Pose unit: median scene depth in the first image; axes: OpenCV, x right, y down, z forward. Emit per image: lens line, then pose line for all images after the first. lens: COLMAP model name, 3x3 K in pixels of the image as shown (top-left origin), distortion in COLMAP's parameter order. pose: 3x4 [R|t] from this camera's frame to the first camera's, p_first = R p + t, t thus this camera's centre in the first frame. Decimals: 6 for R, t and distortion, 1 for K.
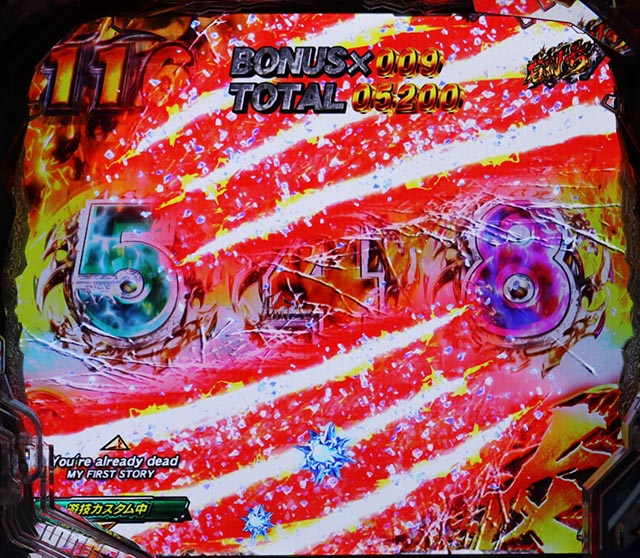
lens RADIAL K [[1856.5, 0, 324.7], [0, 1856.5, 279.7], [0, 0, 1]] dist [0.611783, 0.000000]
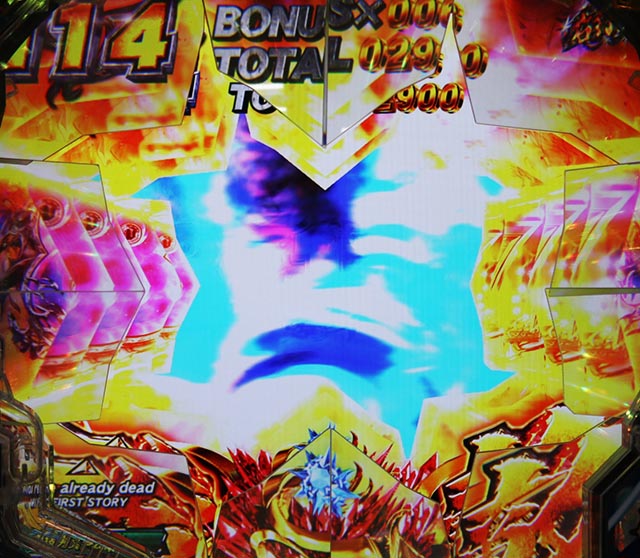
lens RADIAL K [[1856.5, 0, 319.2], [0, 1856.5, 278.7], [0, 0, 1]] dist [0.611783, 0.000000]
pose [[0.999995, 0.001953, -0.002661, 0.000008], [-0.001954, 0.999998, -0.000378, -0.000844], [0.002660, 0.000383, 0.999996, 0.156037]]
